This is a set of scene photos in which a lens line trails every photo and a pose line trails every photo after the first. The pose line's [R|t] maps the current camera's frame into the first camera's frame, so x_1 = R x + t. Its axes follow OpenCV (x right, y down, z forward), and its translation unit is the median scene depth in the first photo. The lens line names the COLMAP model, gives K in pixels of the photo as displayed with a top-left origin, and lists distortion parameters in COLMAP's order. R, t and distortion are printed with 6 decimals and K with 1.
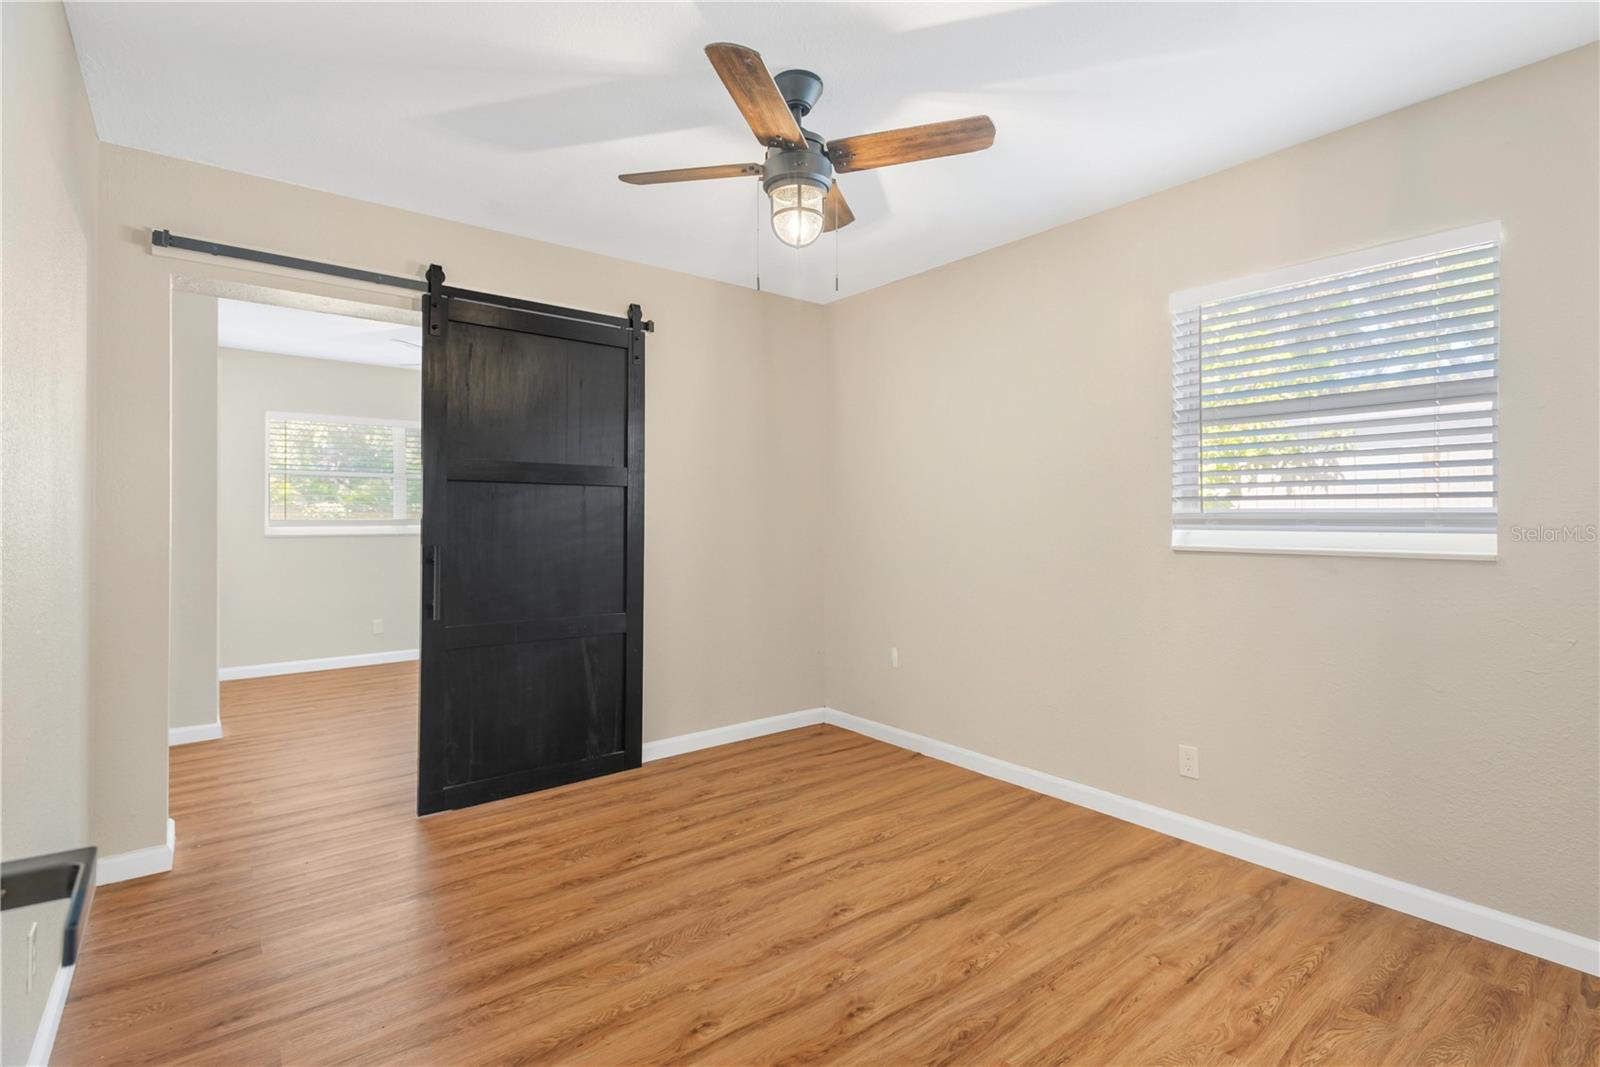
lens RADIAL K [[754.1, 0, 799.3], [0, 754.1, 530.1], [0, 0, 1]] dist [0.008657, -0.001413]
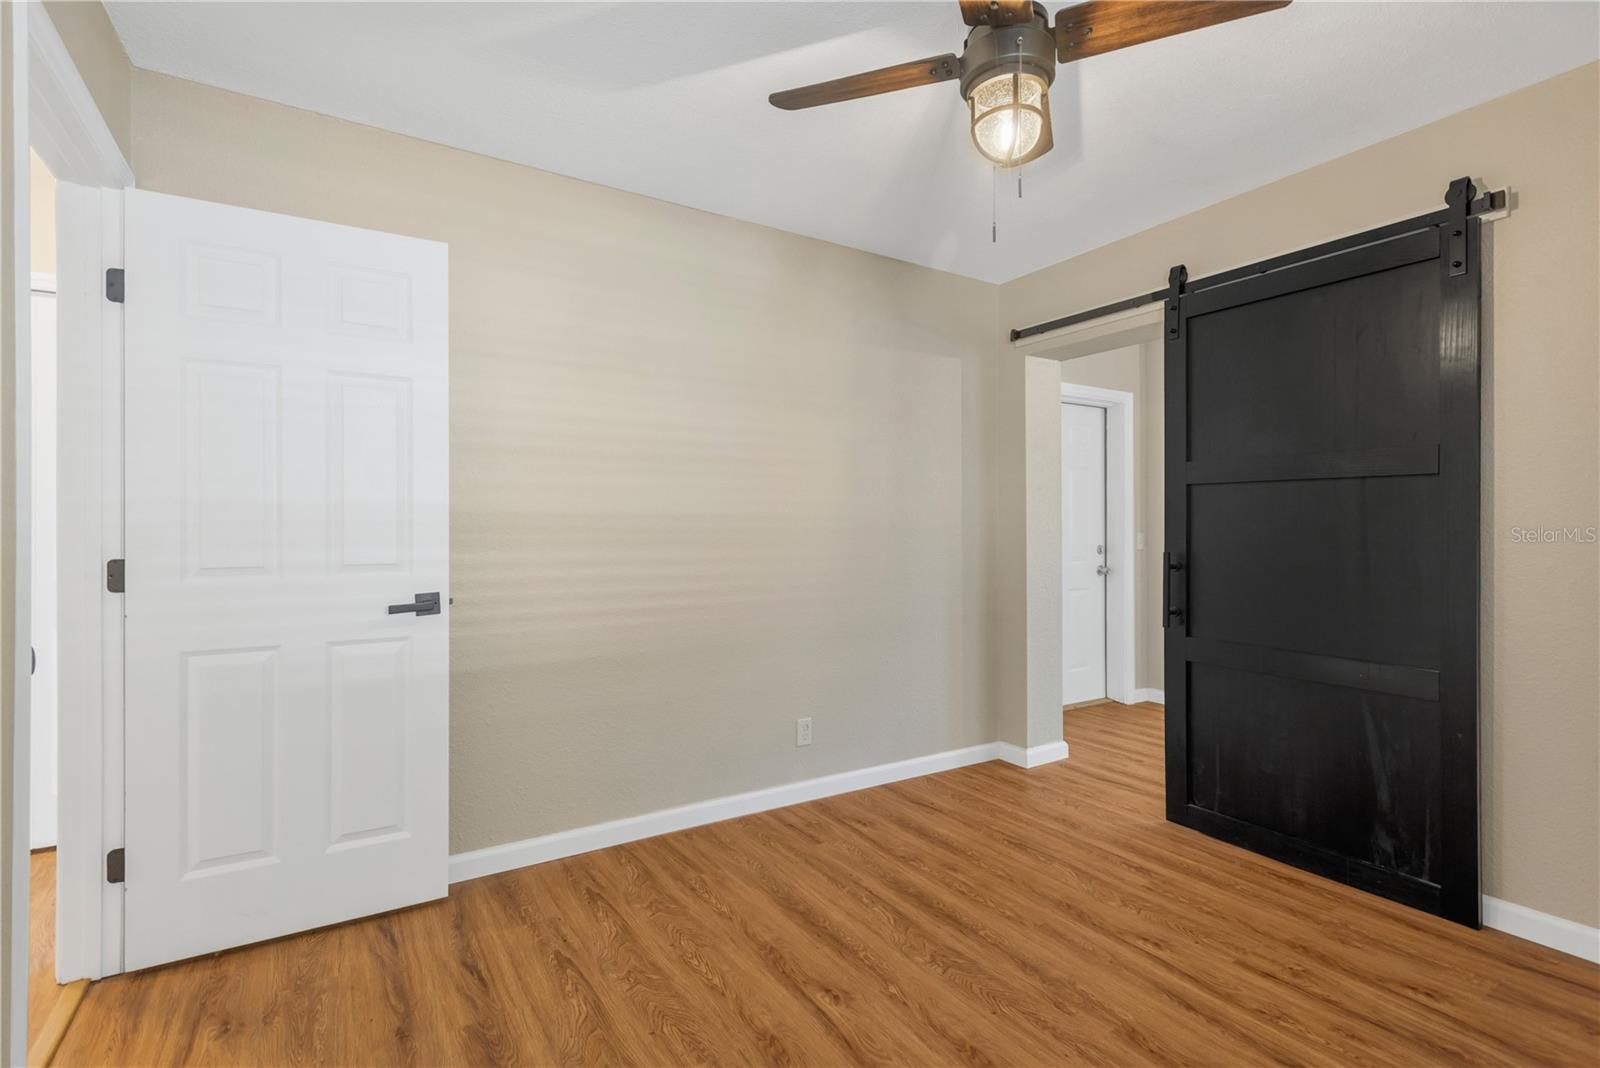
lens RADIAL K [[754.1, 0, 800.4], [0, 754.1, 529.3], [0, 0, 1]] dist [0.008657, -0.001413]
pose [[-0.116525, 0.000218, -0.993188, 0.575613], [-0.015690, 0.999875, 0.002060, -0.002326], [0.993064, 0.015823, -0.116507, 0.653783]]
